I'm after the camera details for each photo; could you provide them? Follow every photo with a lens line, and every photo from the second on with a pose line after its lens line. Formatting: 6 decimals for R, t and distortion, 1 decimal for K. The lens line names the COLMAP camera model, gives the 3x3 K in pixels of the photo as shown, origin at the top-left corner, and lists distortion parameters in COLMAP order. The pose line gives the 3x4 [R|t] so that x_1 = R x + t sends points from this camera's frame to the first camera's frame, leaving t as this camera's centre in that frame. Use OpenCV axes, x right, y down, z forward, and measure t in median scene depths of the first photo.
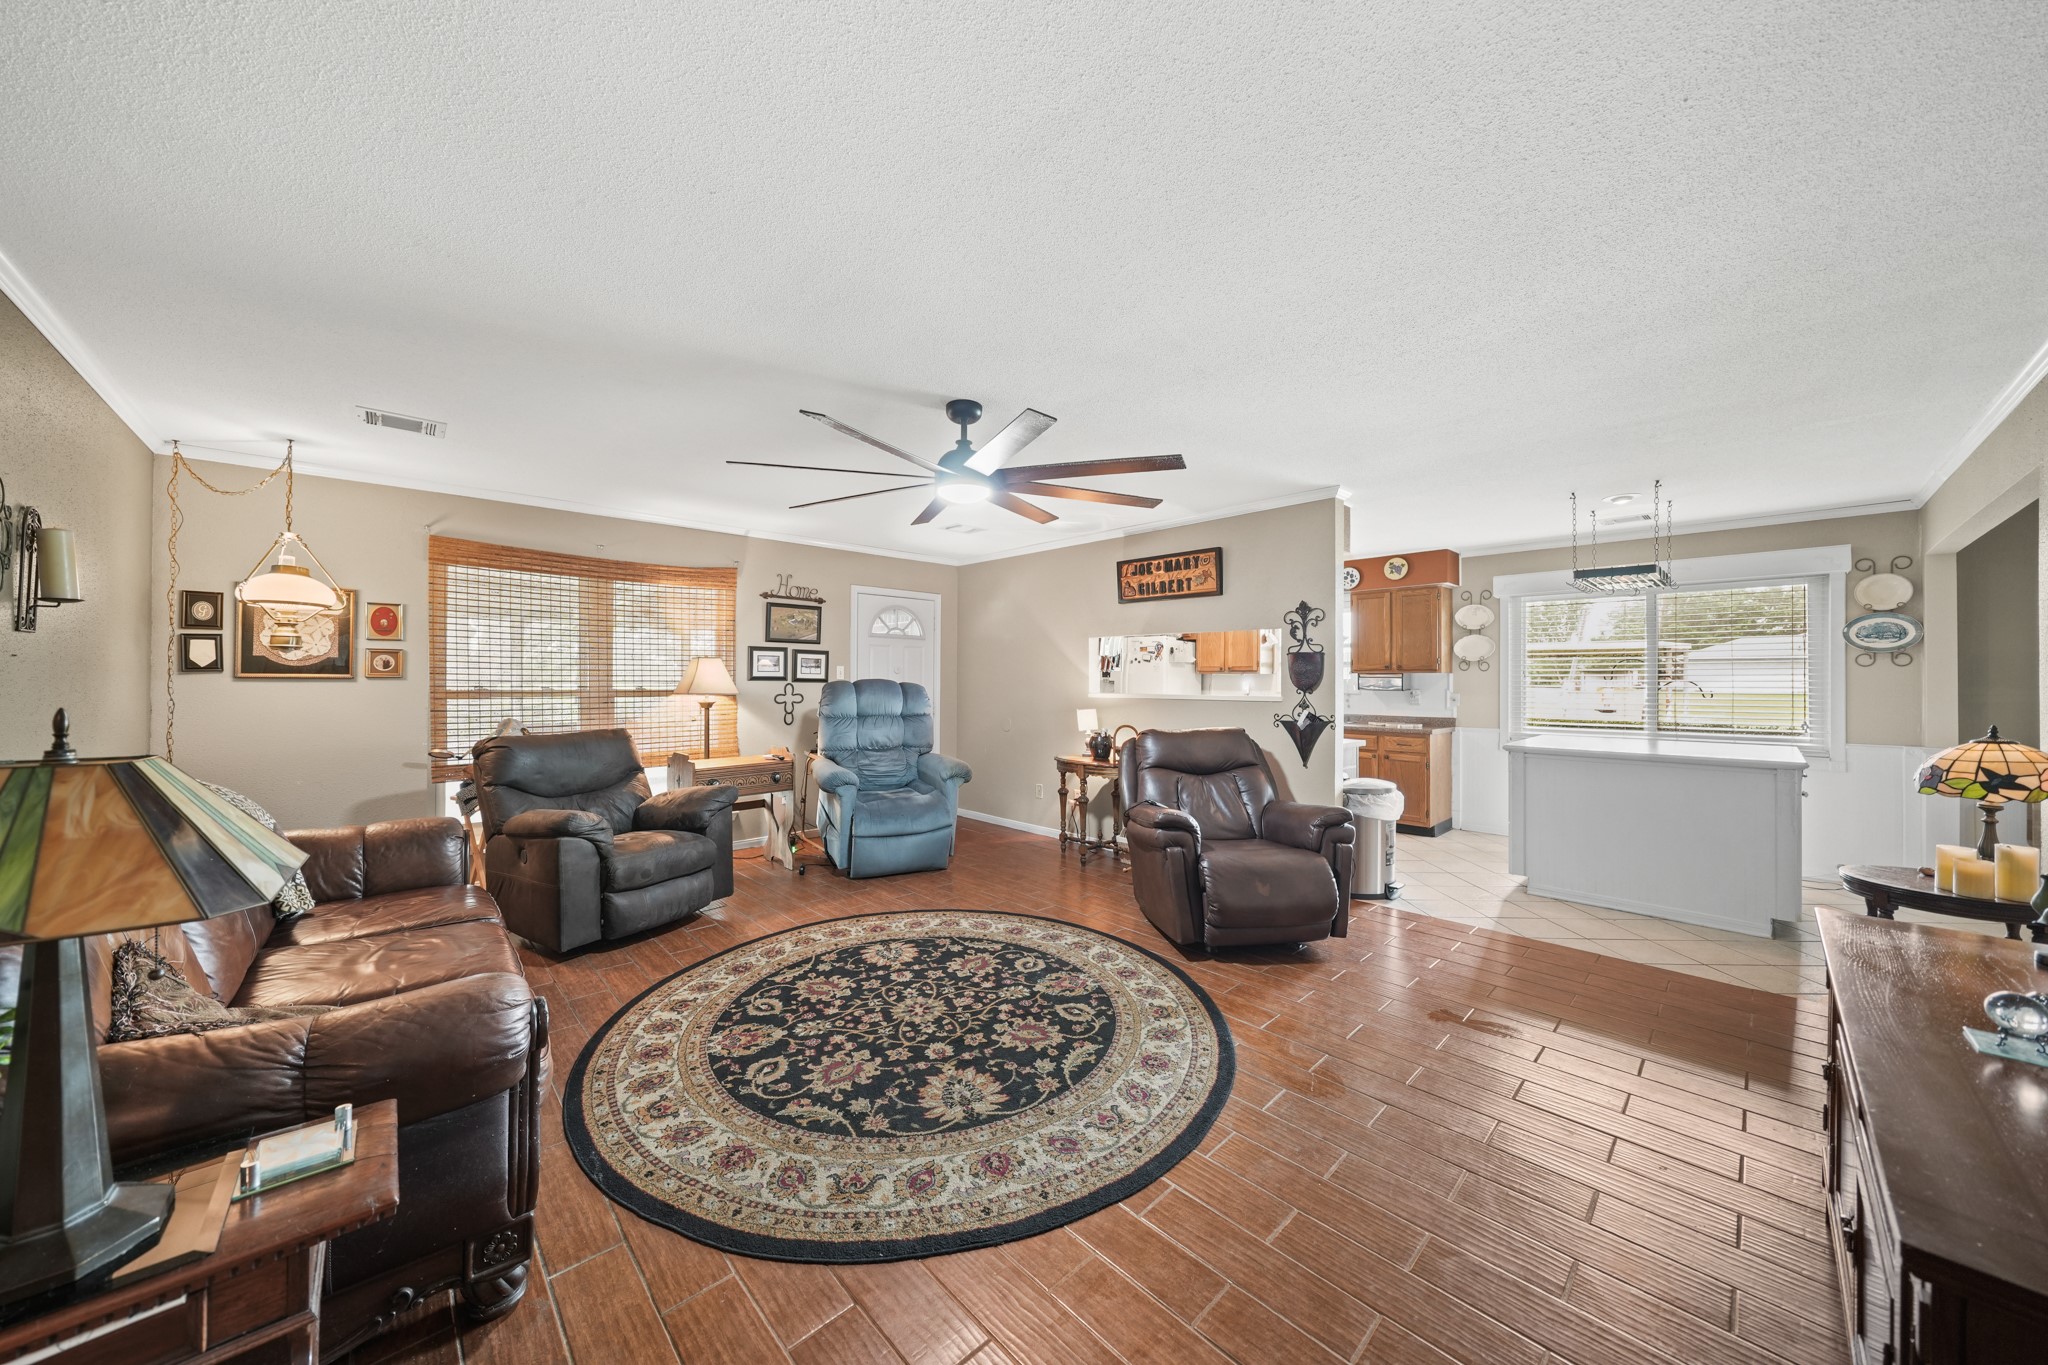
lens RADIAL K [[695.4, 0, 1022.6], [0, 695.4, 677.7], [0, 0, 1]] dist [-0.002125, 0.000004]
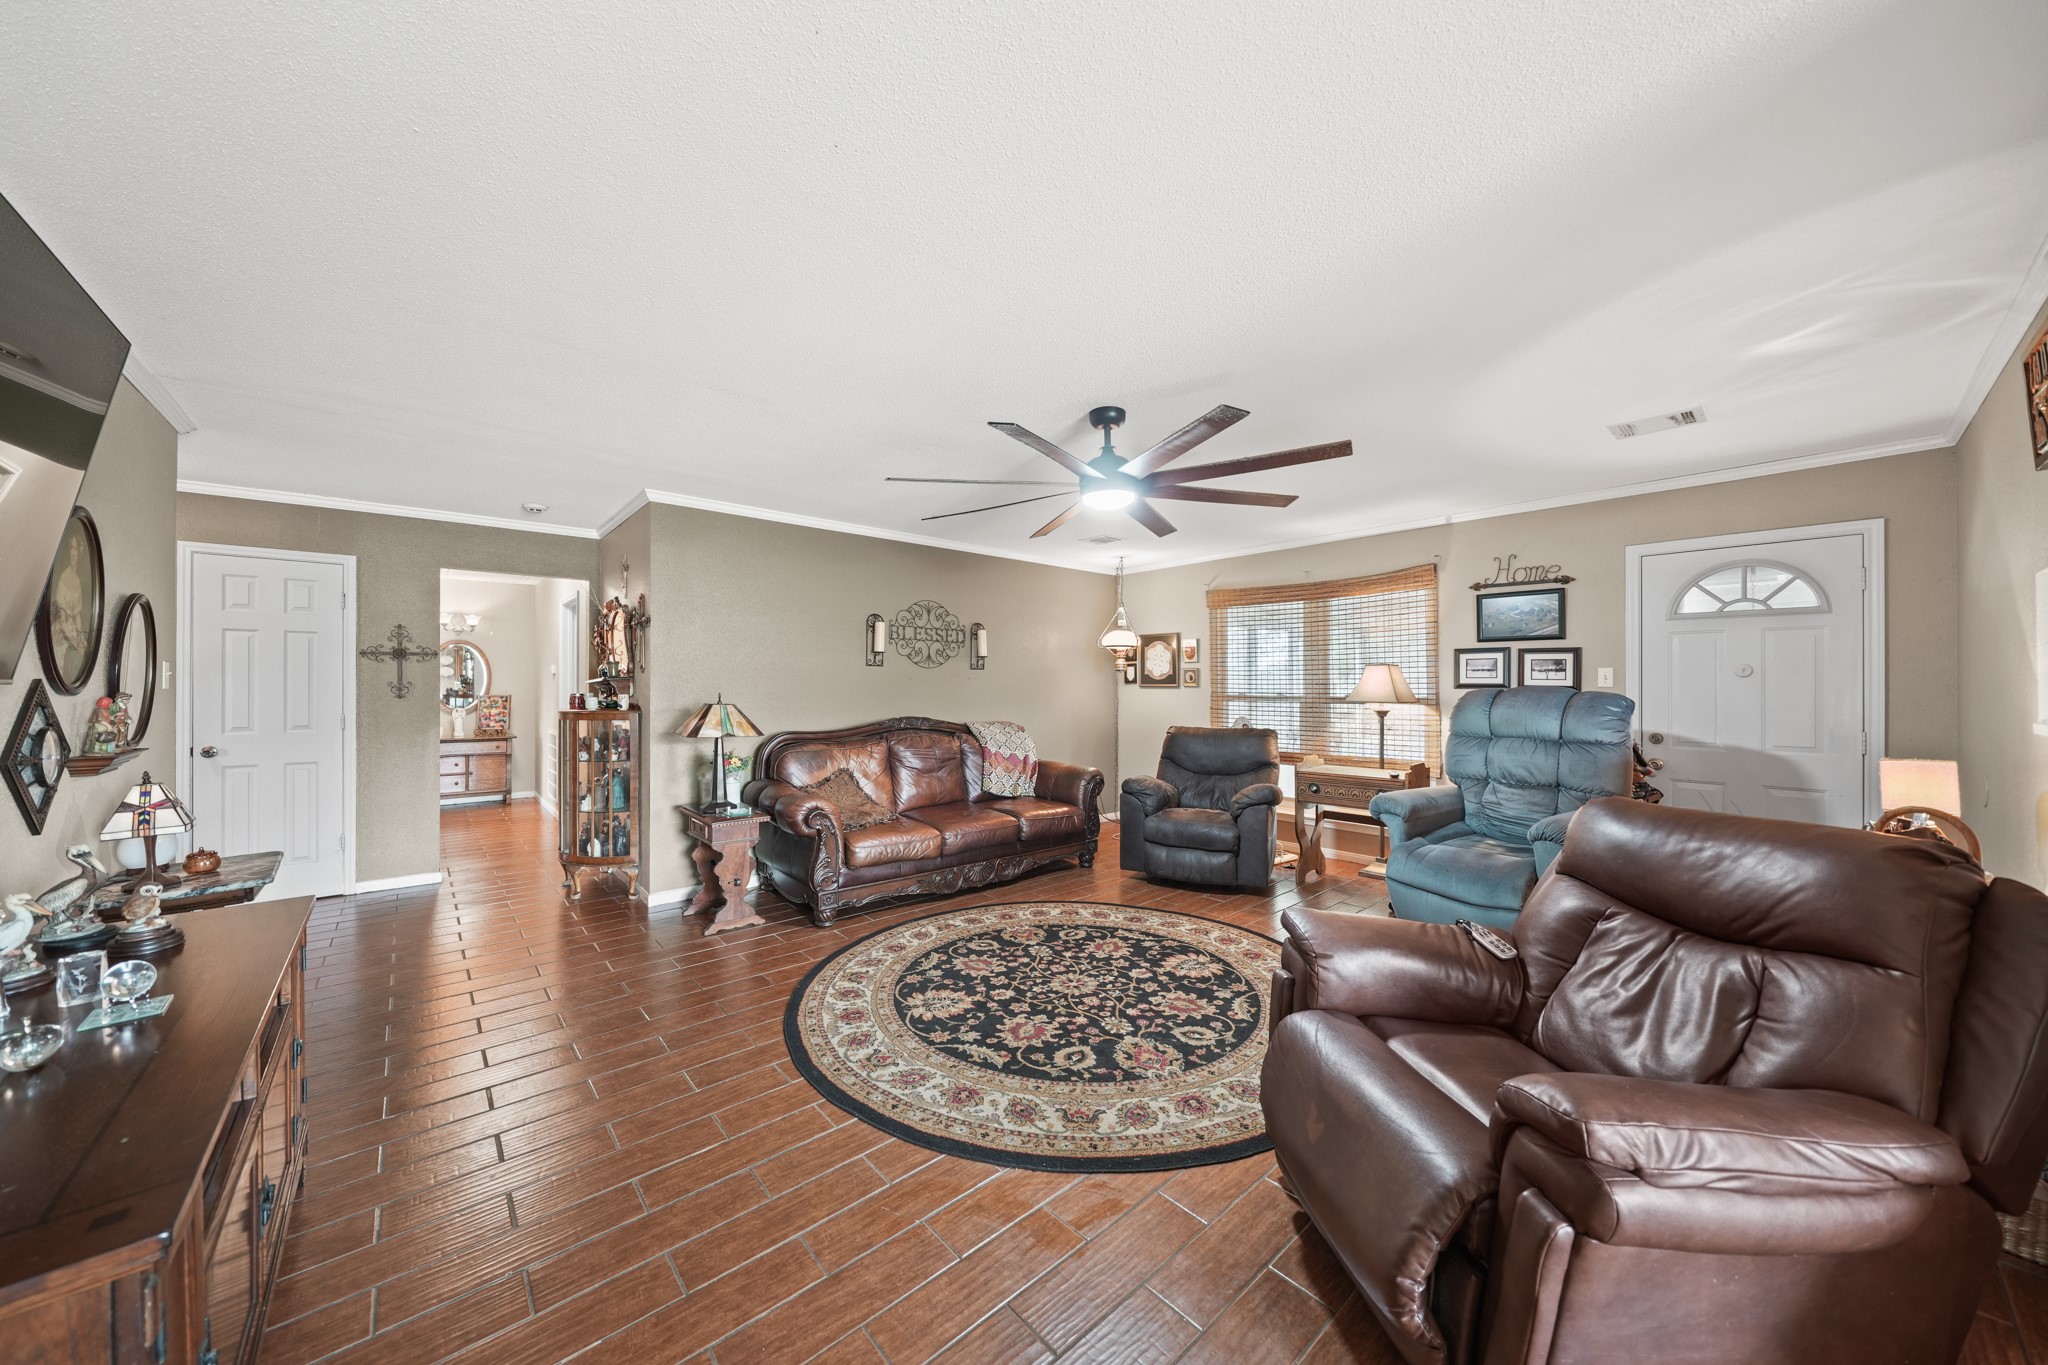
lens RADIAL K [[695.4, 0, 1017.5], [0, 695.4, 686.3], [0, 0, 1]] dist [-0.002125, 0.000004]
pose [[-0.030878, -0.003726, -0.999516, 0.921648], [0.000835, 0.999993, -0.003753, 0.007578], [0.999523, -0.000950, -0.030874, 0.906316]]
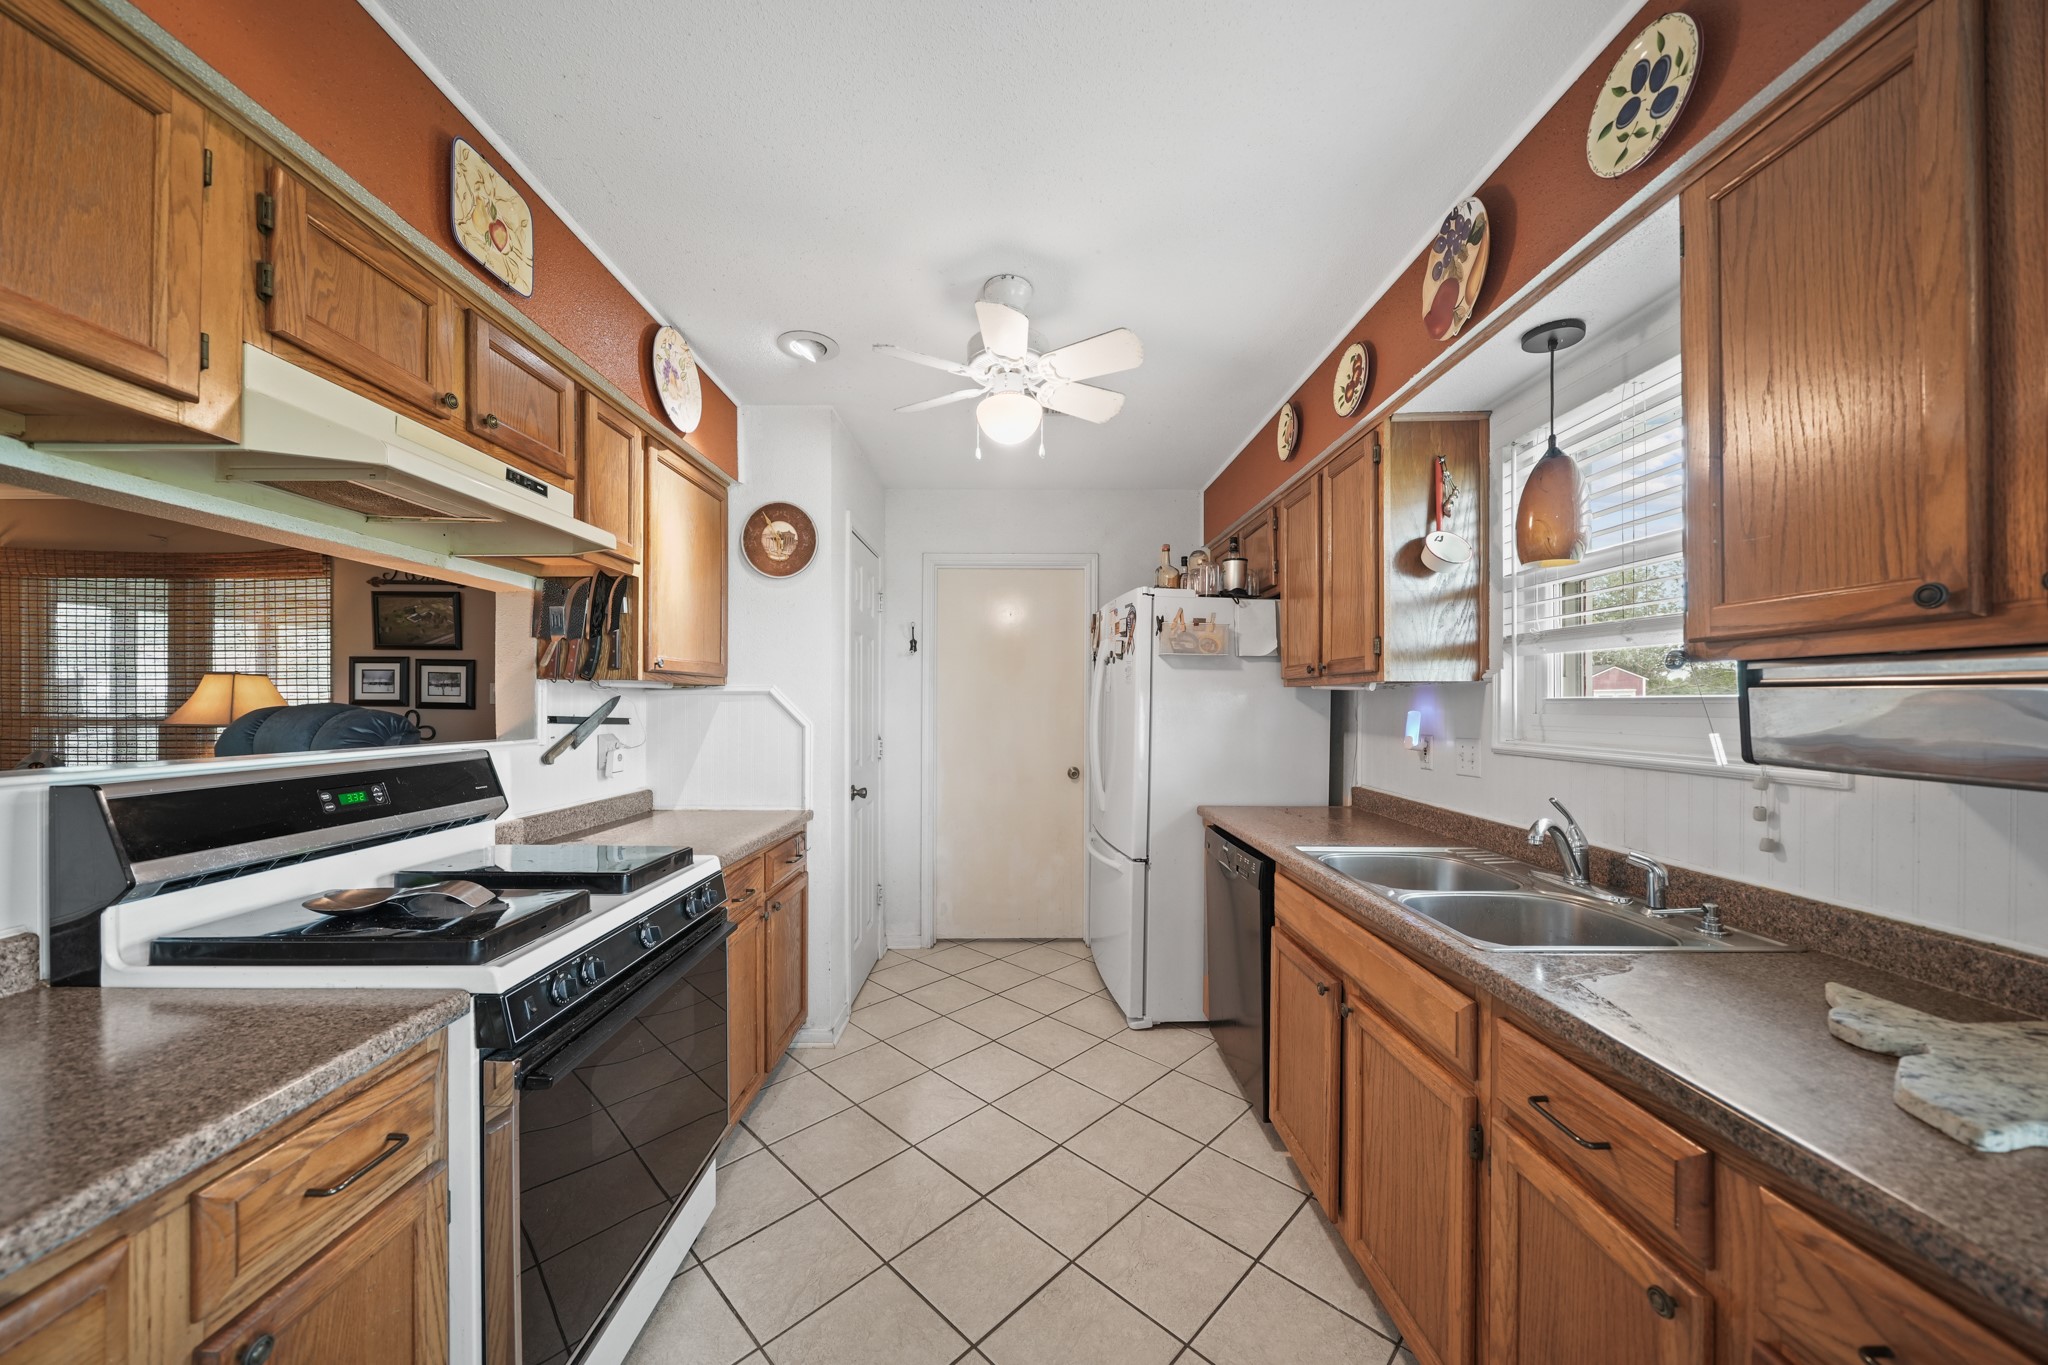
lens RADIAL K [[695.4, 0, 1027.1], [0, 695.4, 700.1], [0, 0, 1]] dist [-0.002125, 0.000004]
pose [[0.732781, -0.006414, -0.680434, 1.073322], [0.002060, 0.999972, -0.007207, 0.008206], [0.680461, 0.003879, 0.732774, 1.792995]]
